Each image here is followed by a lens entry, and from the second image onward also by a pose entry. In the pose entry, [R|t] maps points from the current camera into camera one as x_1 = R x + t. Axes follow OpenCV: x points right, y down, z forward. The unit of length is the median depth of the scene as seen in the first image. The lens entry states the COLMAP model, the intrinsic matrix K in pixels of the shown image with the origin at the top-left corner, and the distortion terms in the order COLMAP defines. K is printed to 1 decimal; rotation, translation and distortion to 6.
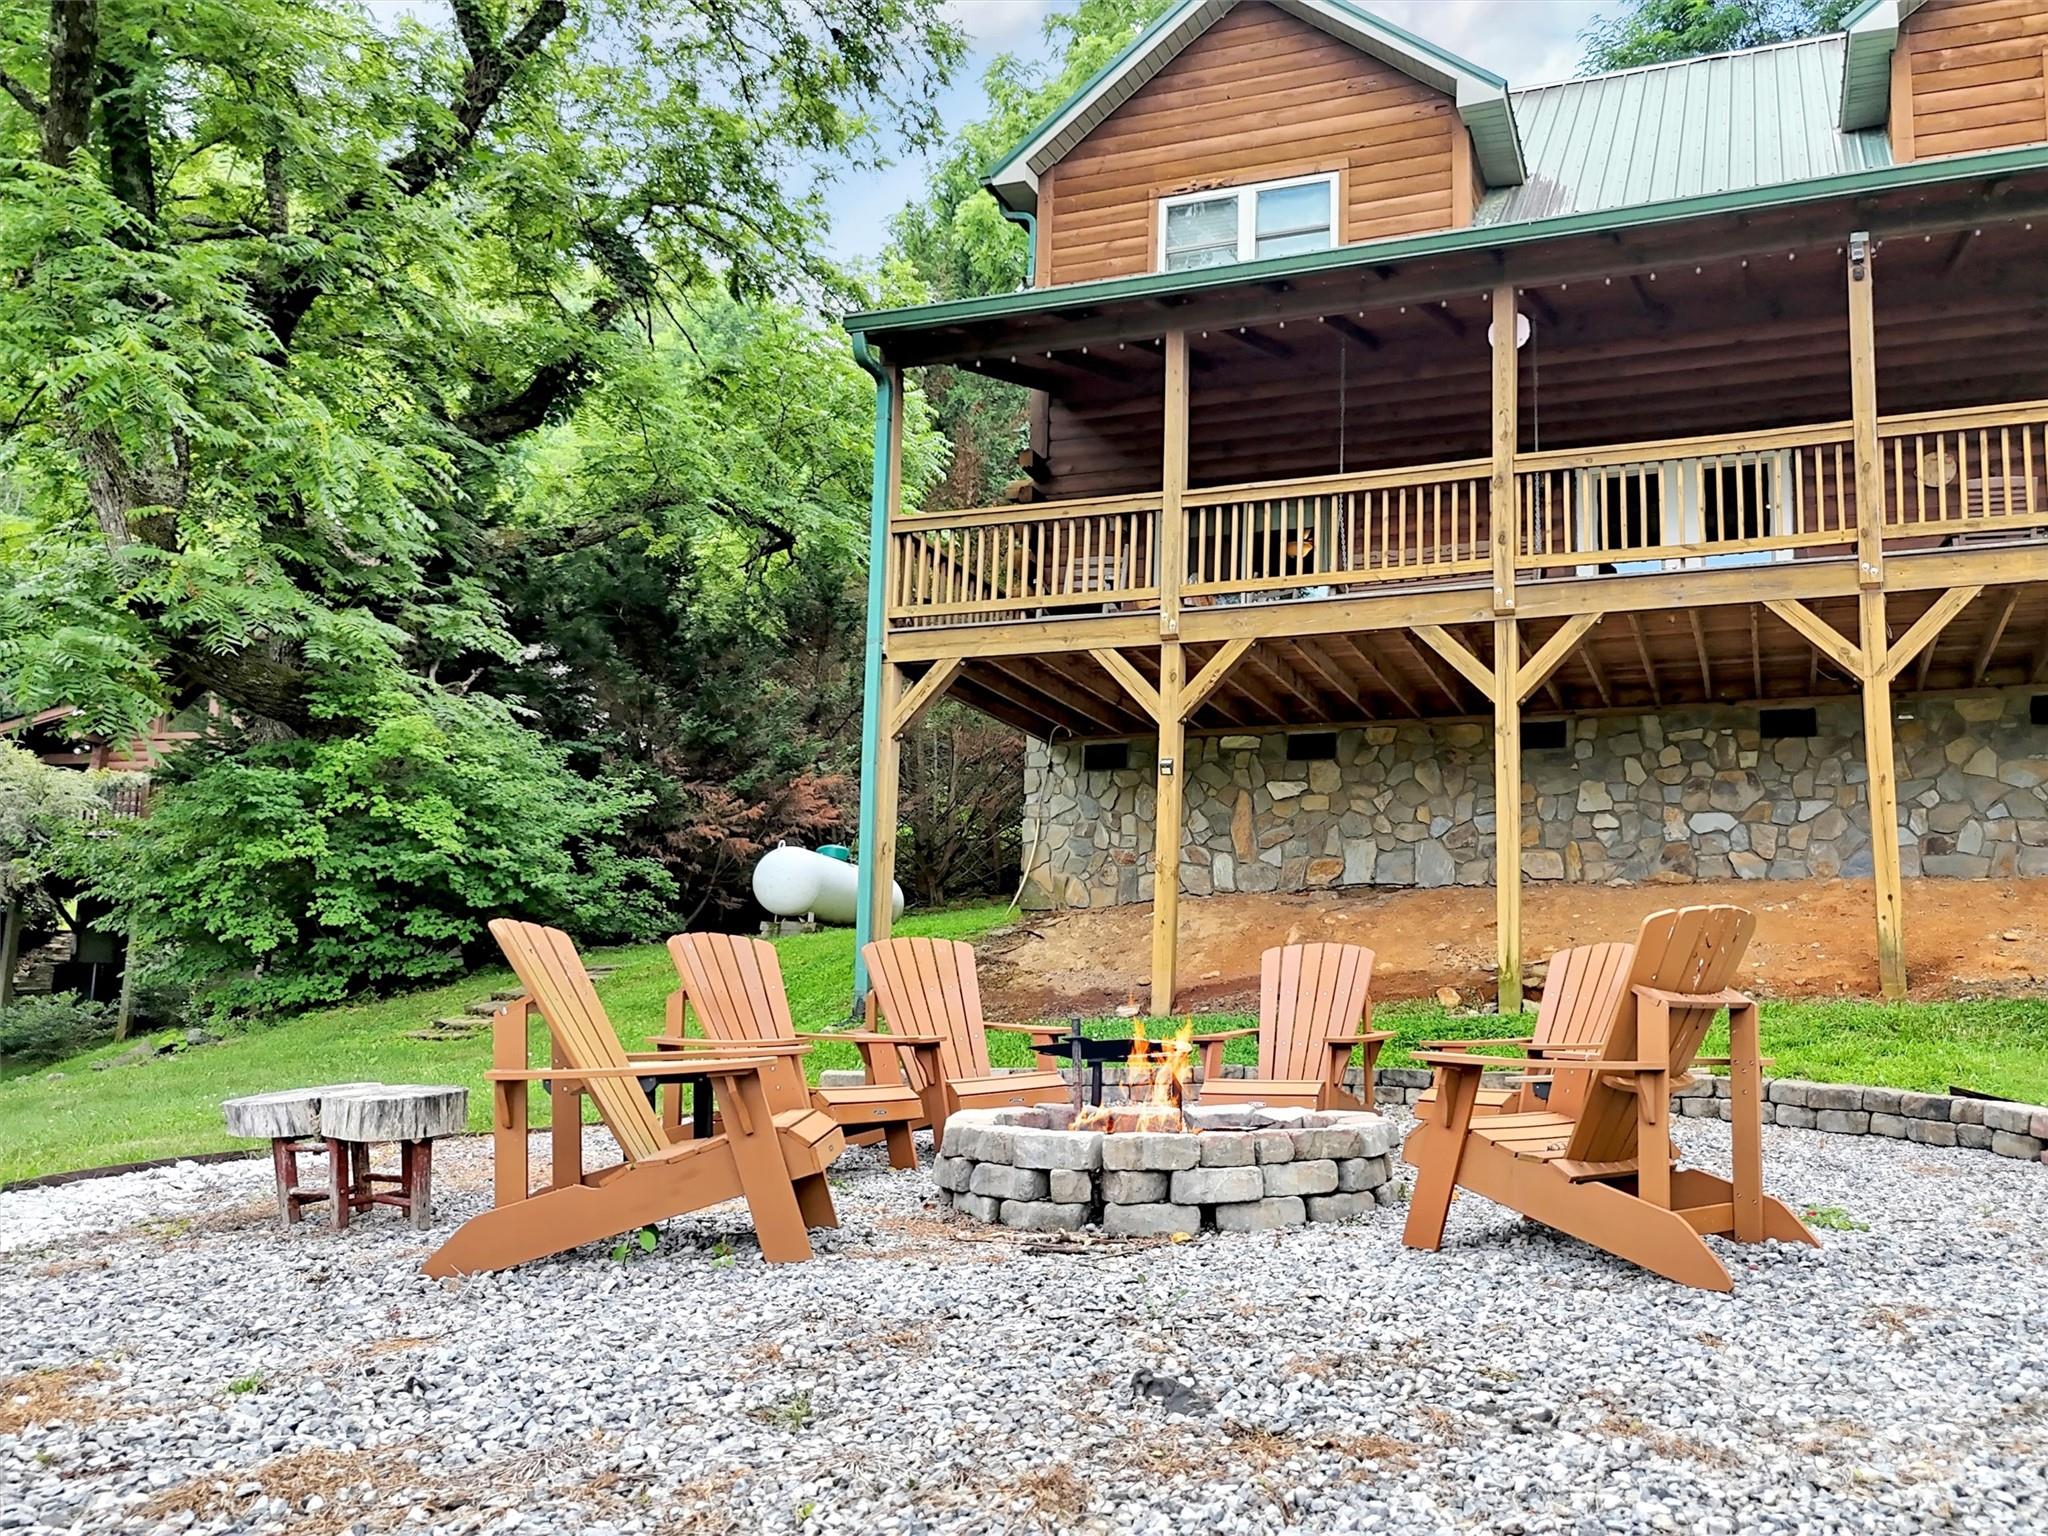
lens RADIAL K [[1861.2, 0, 1135.0], [0, 1861.2, 857.1], [0, 0, 1]] dist [0.101577, -0.163109]
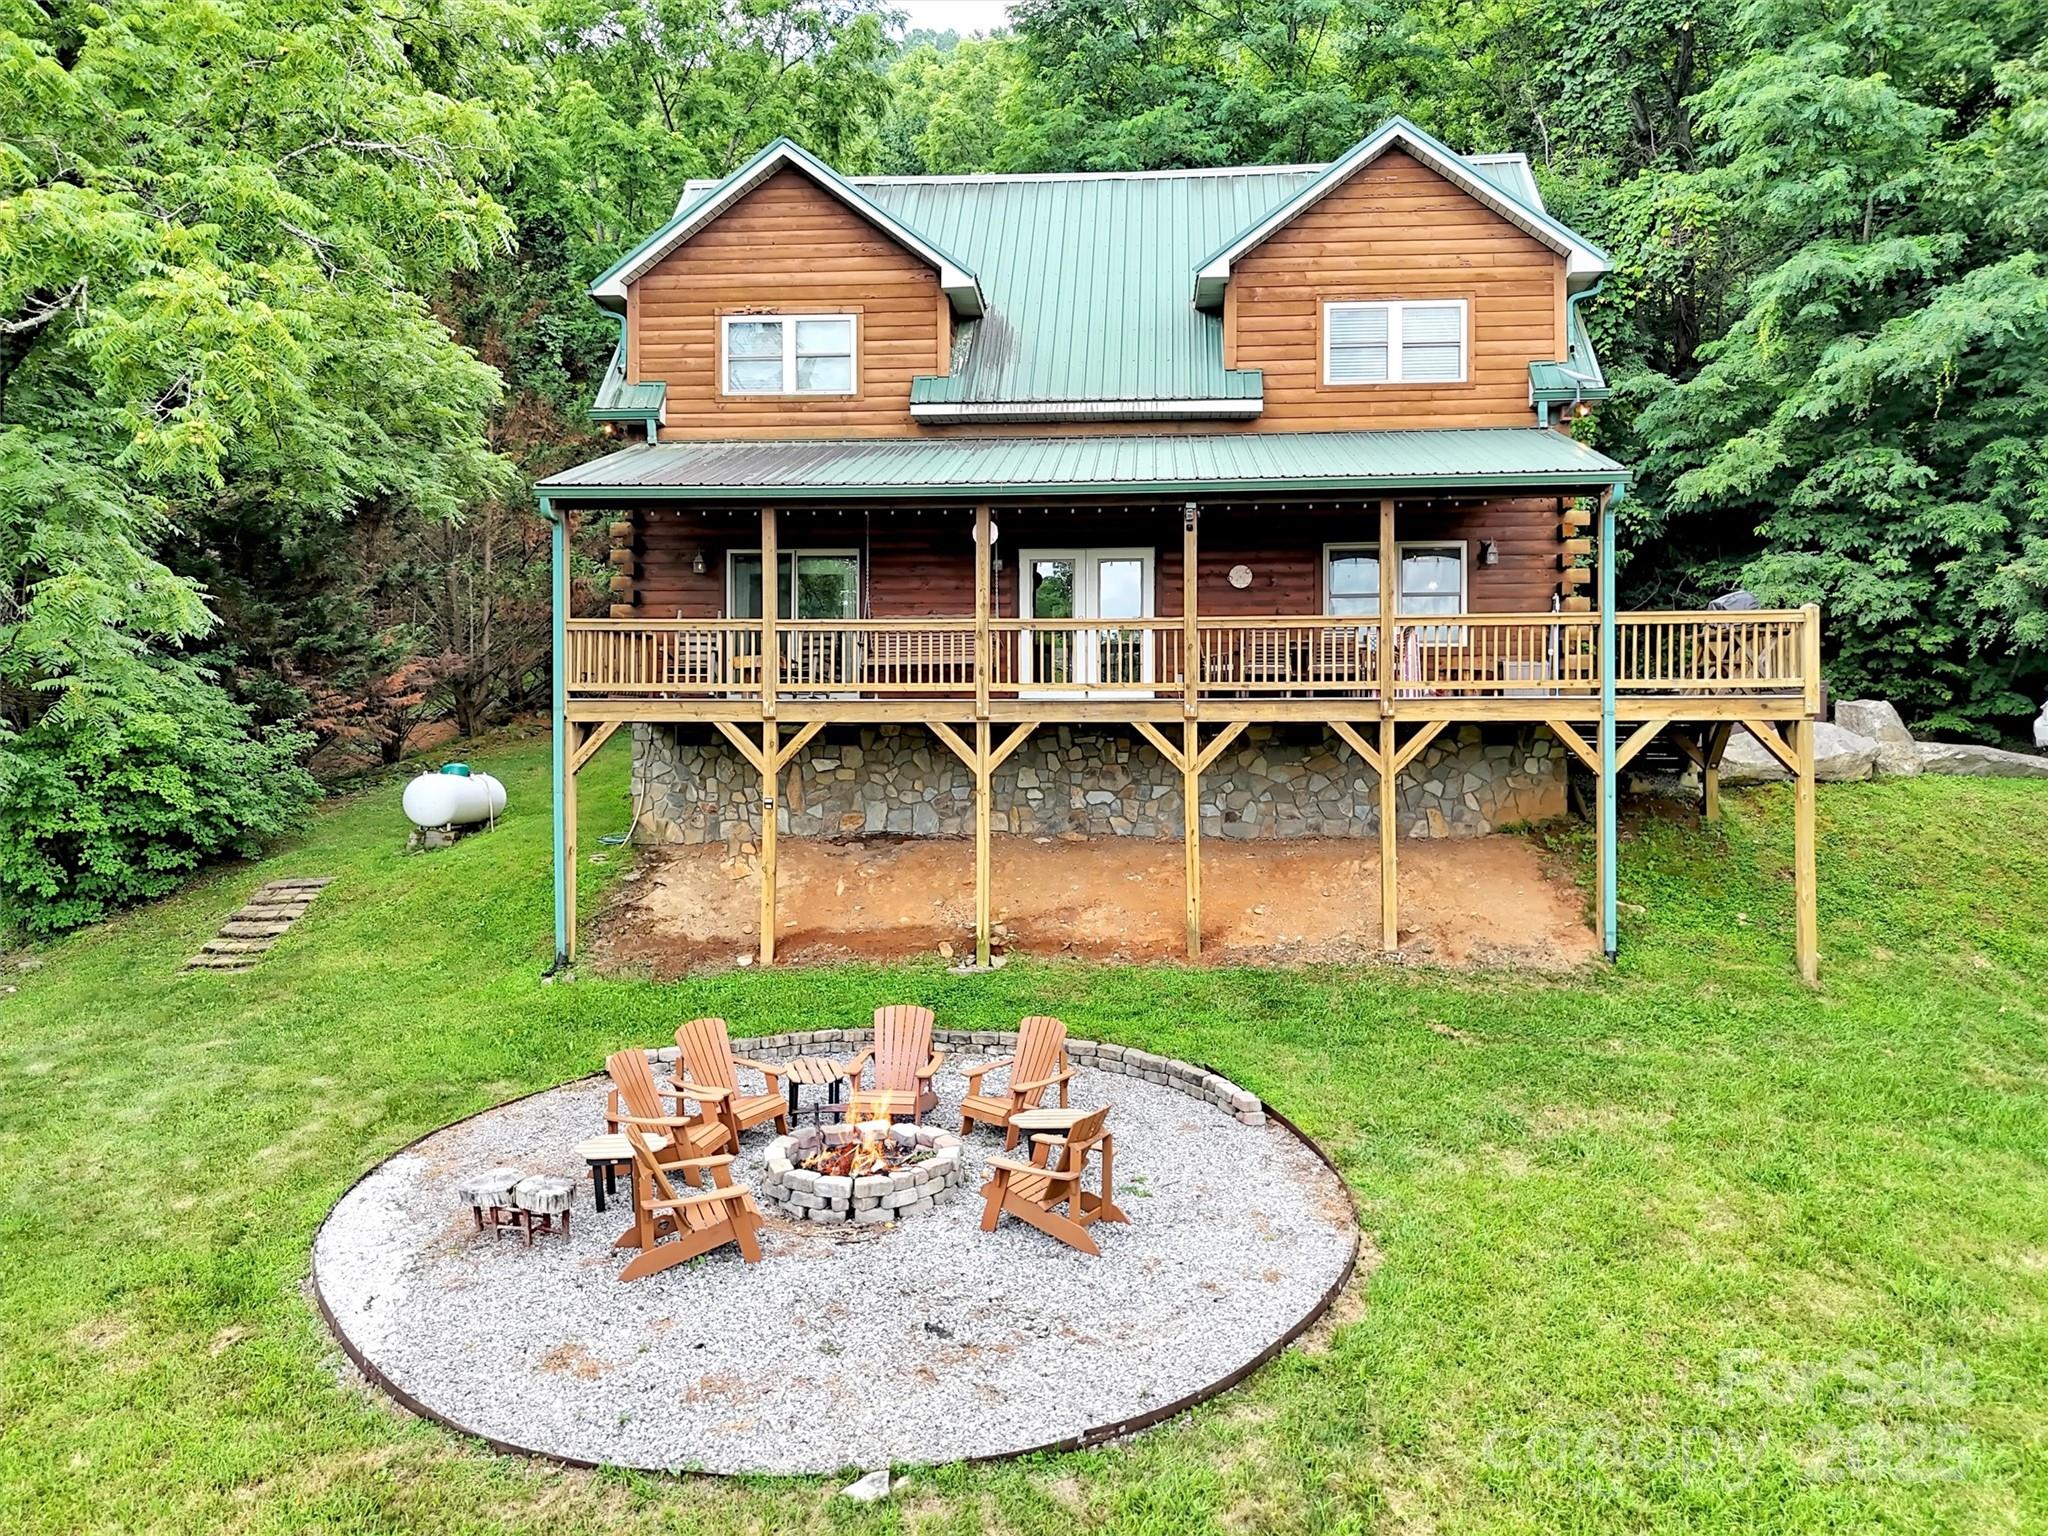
lens RADIAL K [[1928.3, 0, 1024.0], [0, 1928.3, 768.0], [0, 0, 1]] dist [0.073944, -0.096081]
pose [[0.966497, -0.021411, 0.255785, -0.164456], [-0.020386, 0.986964, 0.159645, -0.297264], [-0.255868, -0.159511, 0.953461, -0.512495]]
